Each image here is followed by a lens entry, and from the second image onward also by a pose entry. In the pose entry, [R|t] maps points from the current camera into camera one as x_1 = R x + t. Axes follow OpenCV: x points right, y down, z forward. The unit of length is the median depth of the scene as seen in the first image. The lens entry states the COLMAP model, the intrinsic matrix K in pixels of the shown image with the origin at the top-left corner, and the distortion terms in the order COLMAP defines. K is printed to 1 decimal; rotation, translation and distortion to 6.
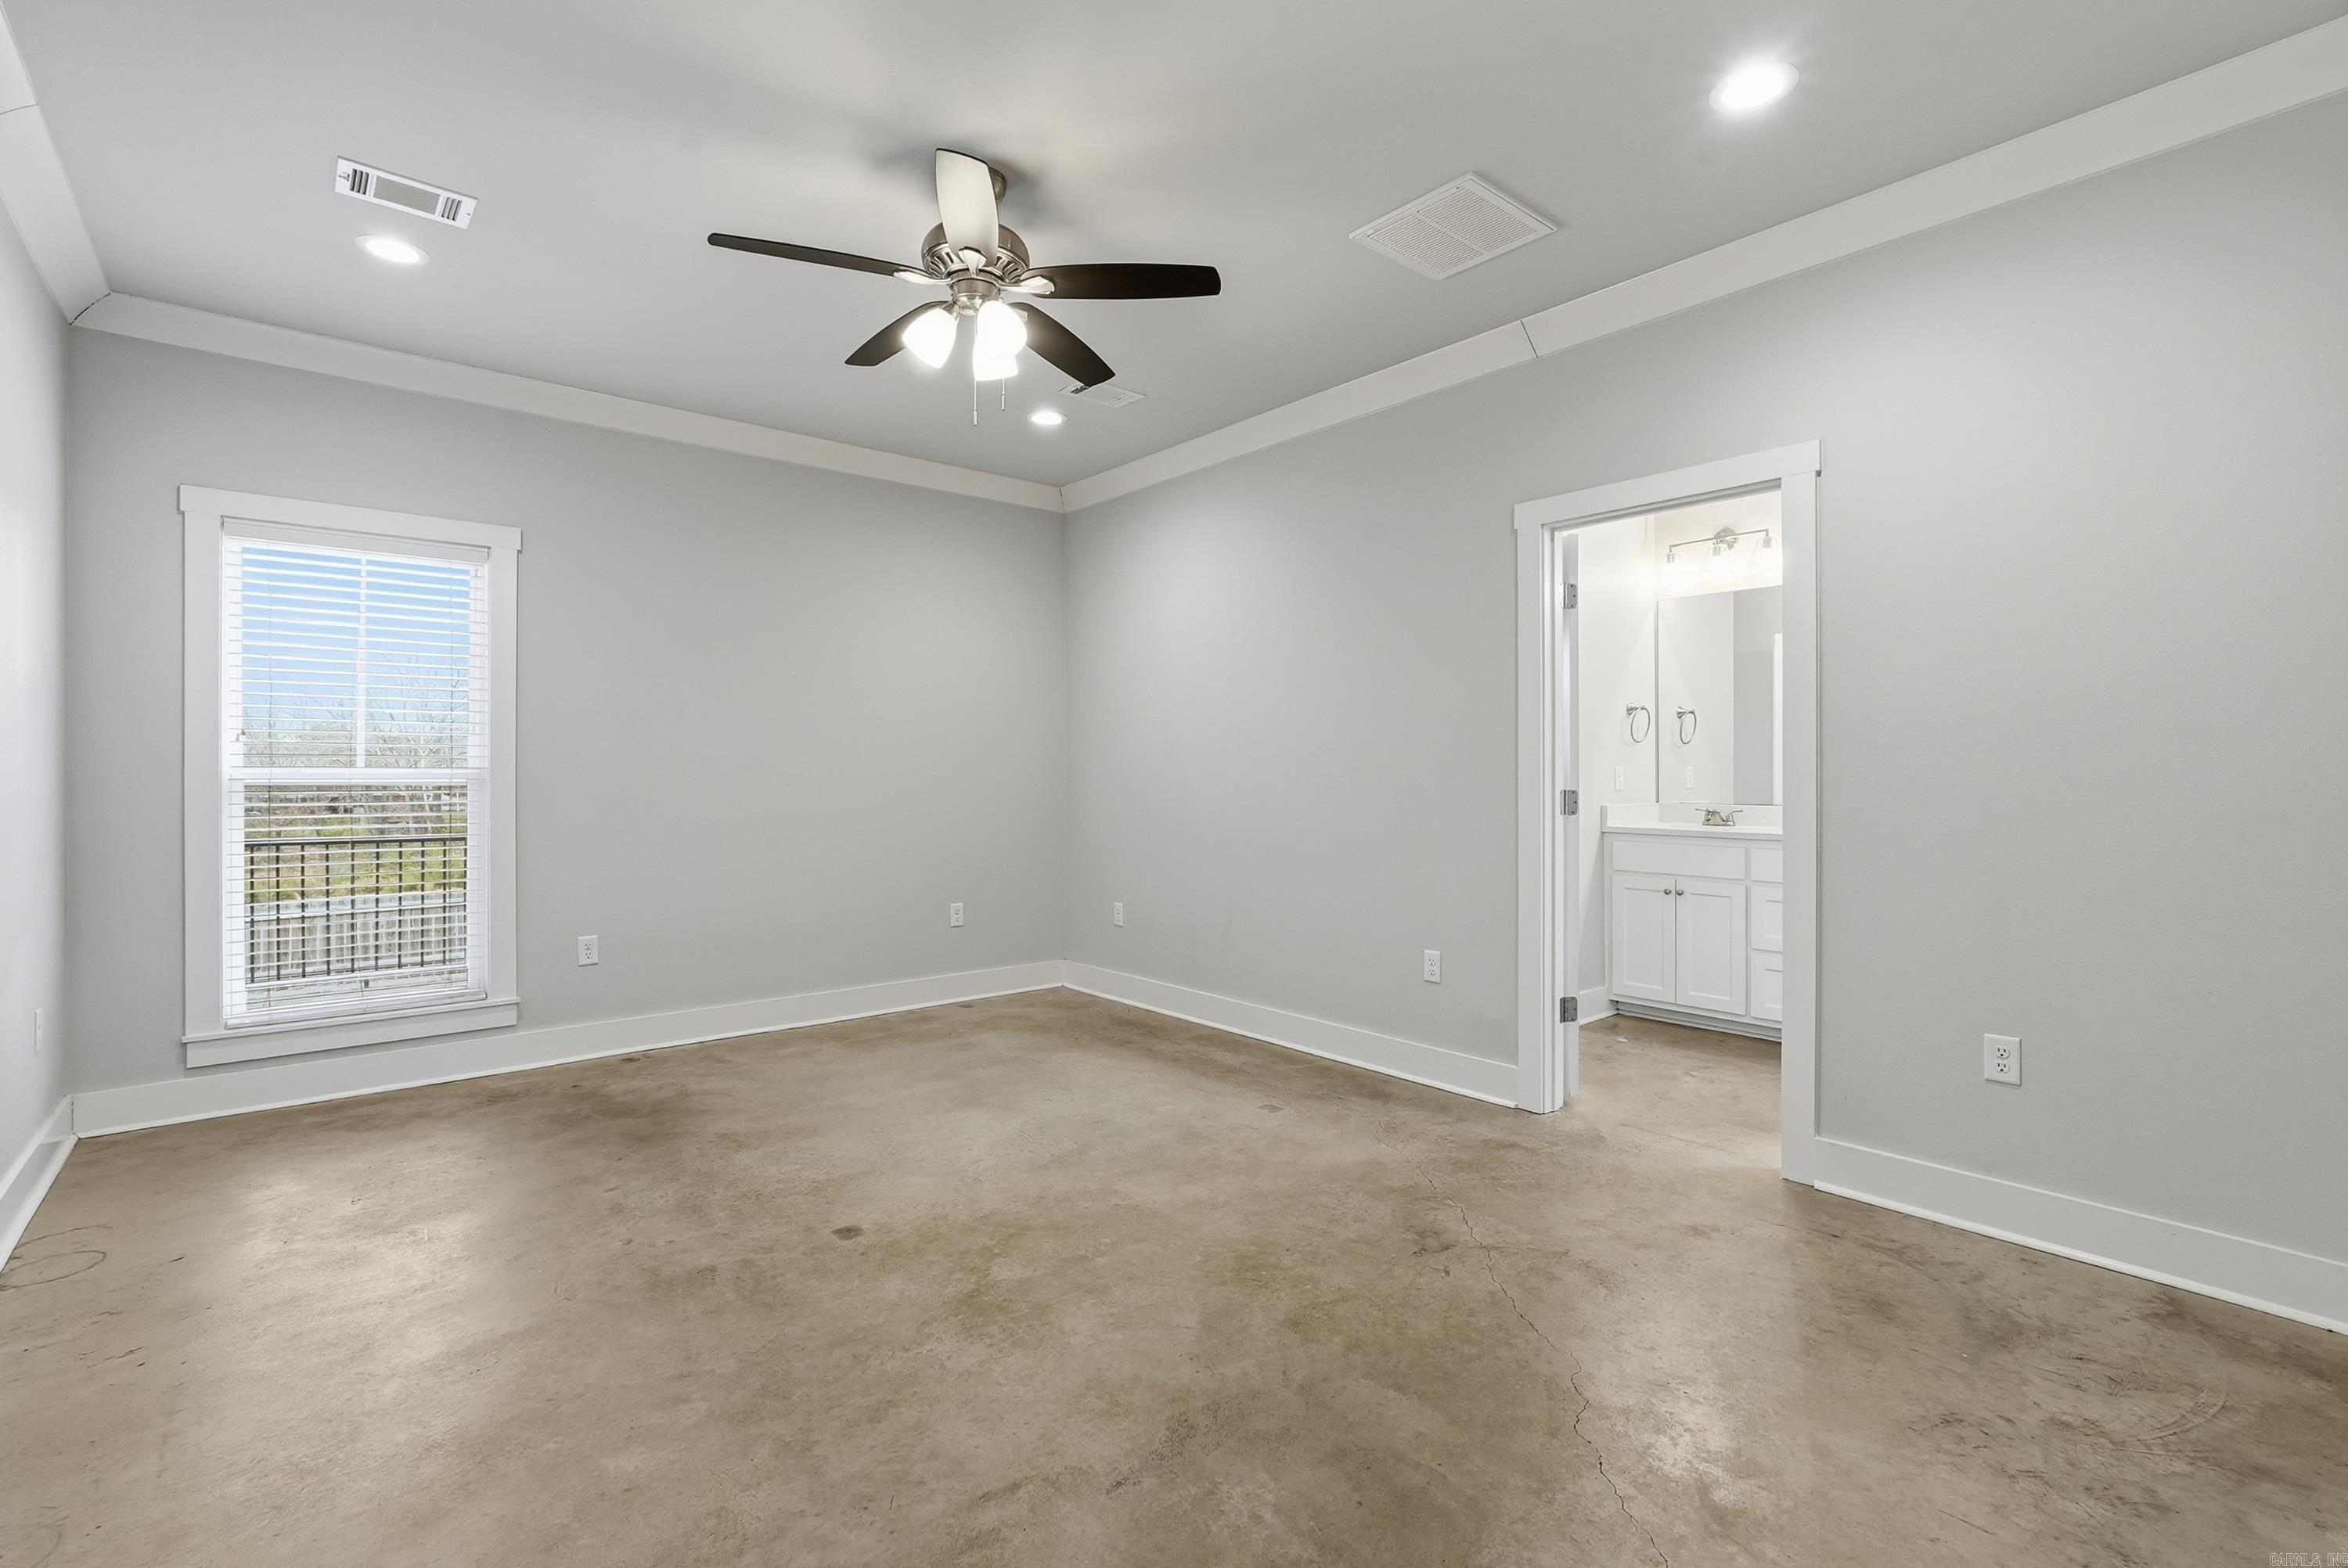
lens RADIAL K [[1047.1, 0, 1164.8], [0, 1047.1, 777.6], [0, 0, 1]] dist [-0.011105, 0.005593]
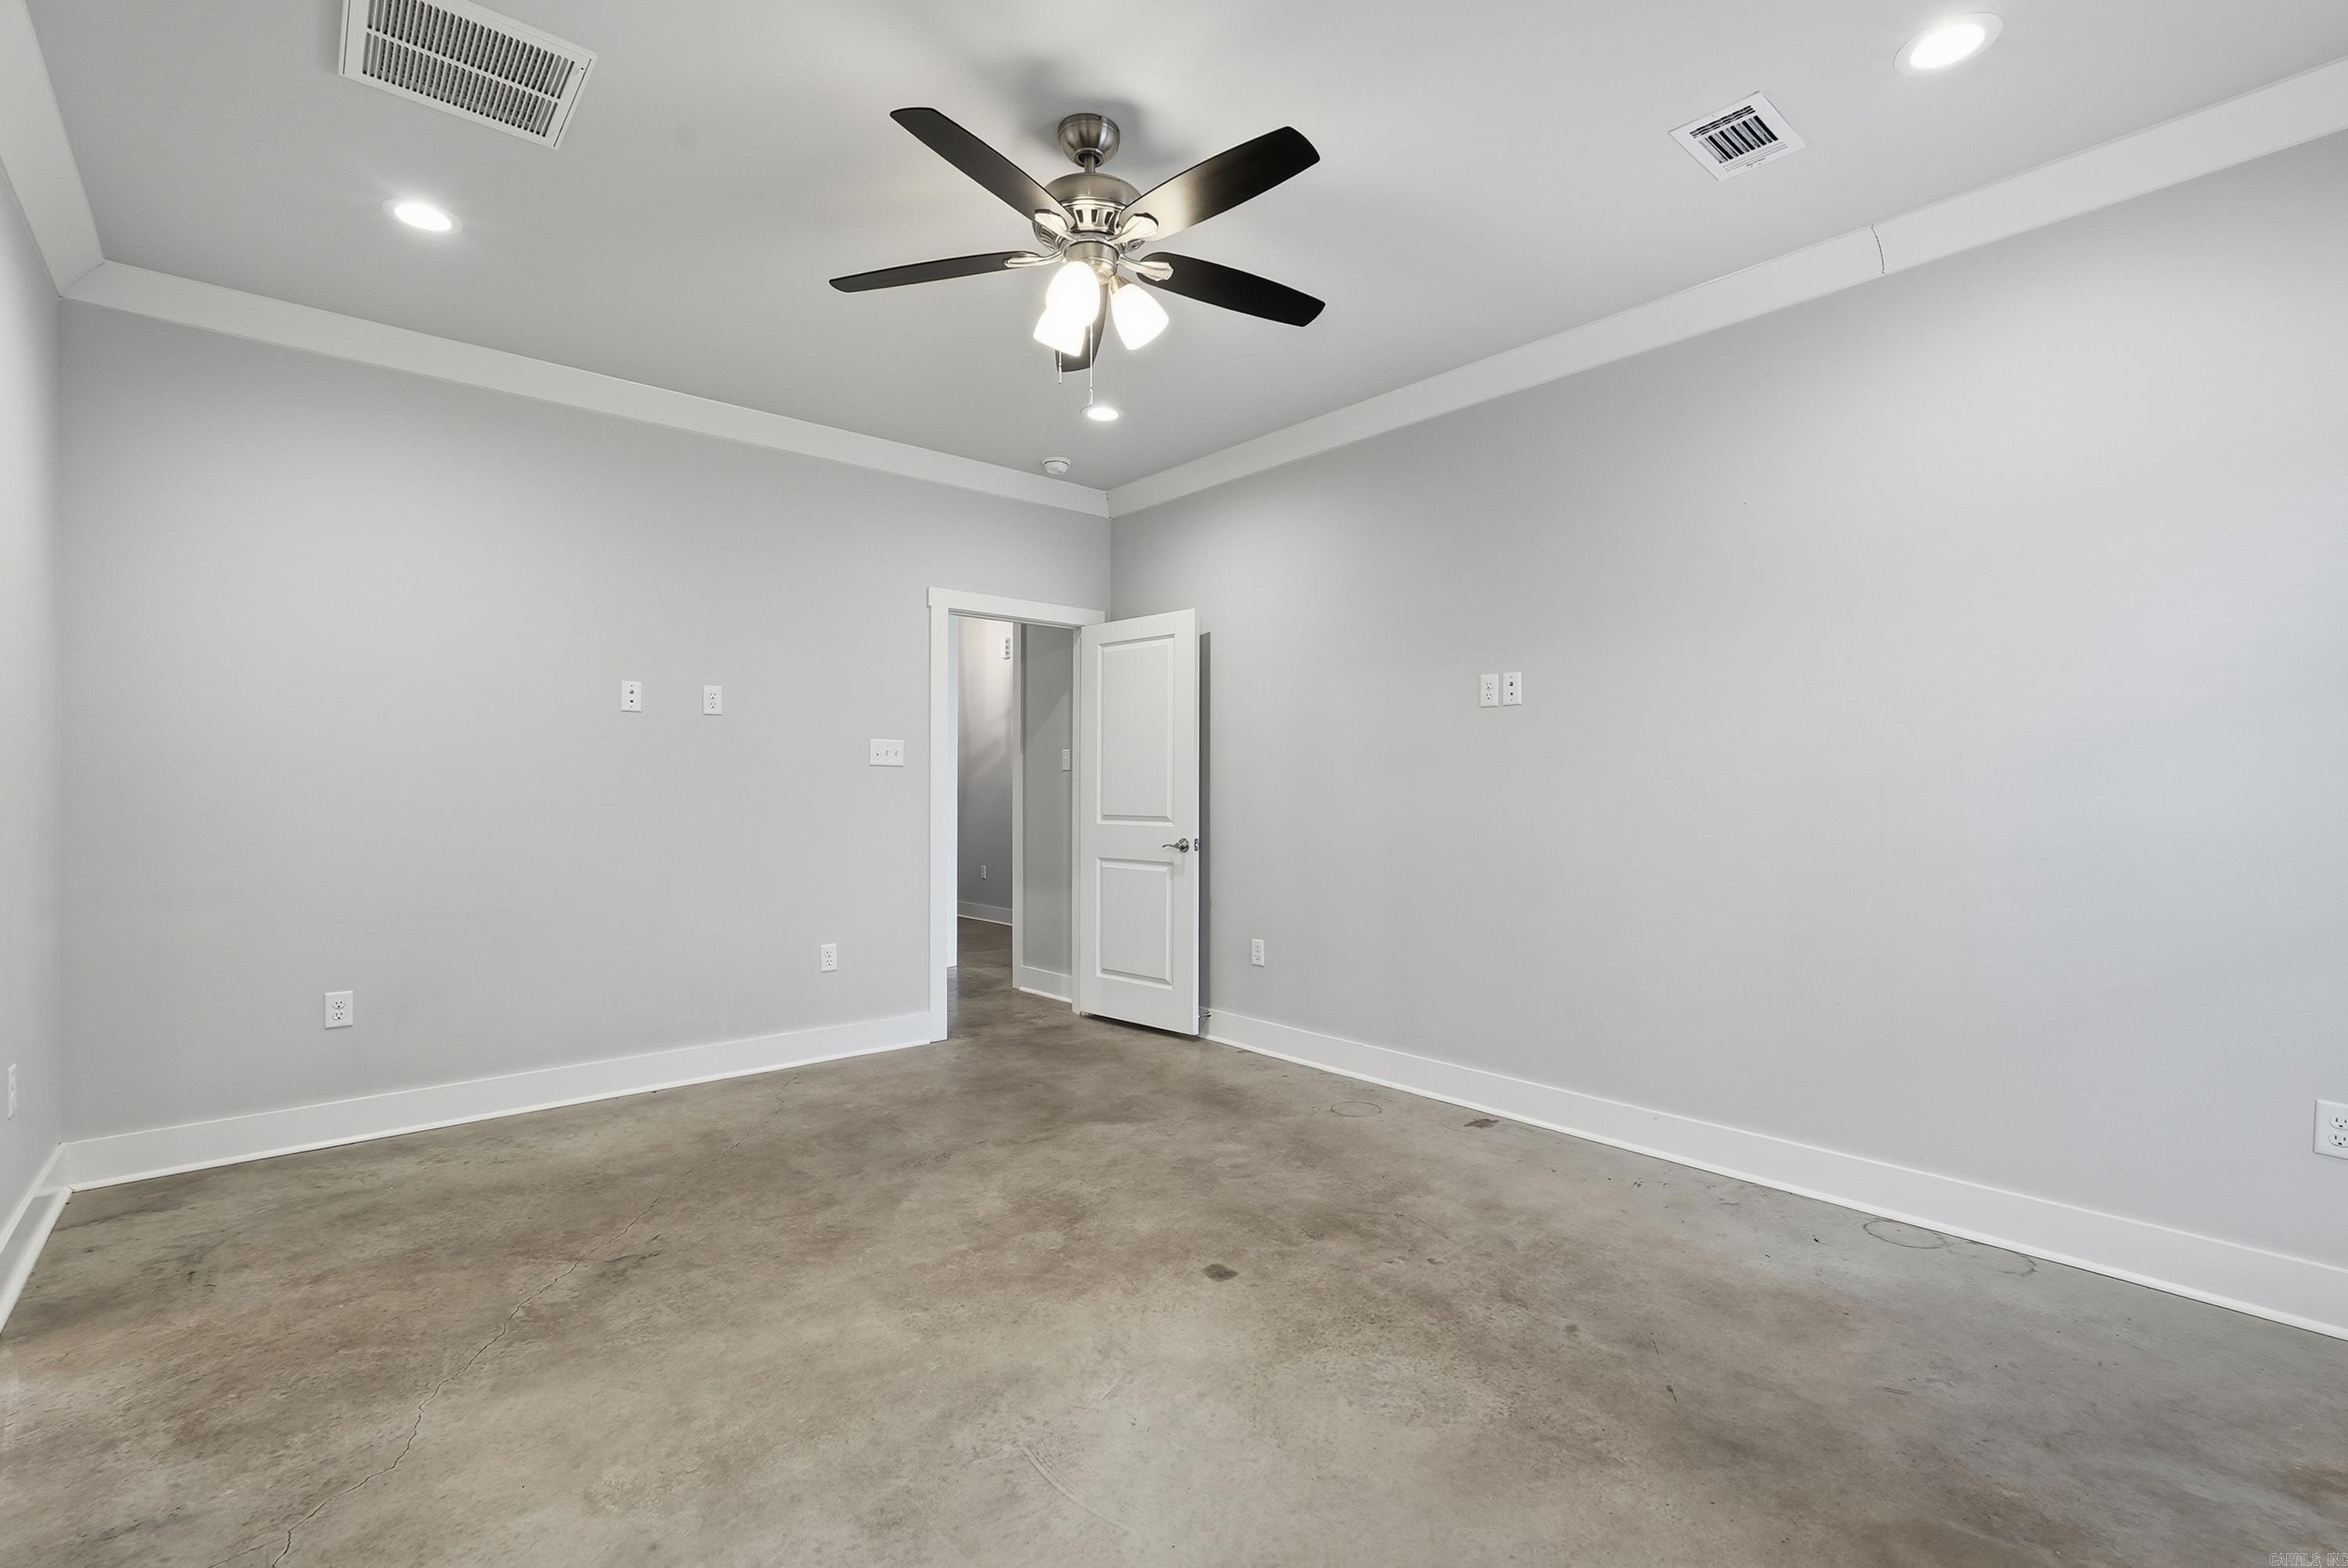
lens RADIAL K [[1047.1, 0, 1168.0], [0, 1047.1, 782.3], [0, 0, 1]] dist [-0.011105, 0.005593]
pose [[-0.999878, 0.000036, -0.015636, -0.244674], [0.000150, 0.999973, -0.007304, -0.006152], [0.015635, -0.007305, -0.999851, 1.989389]]
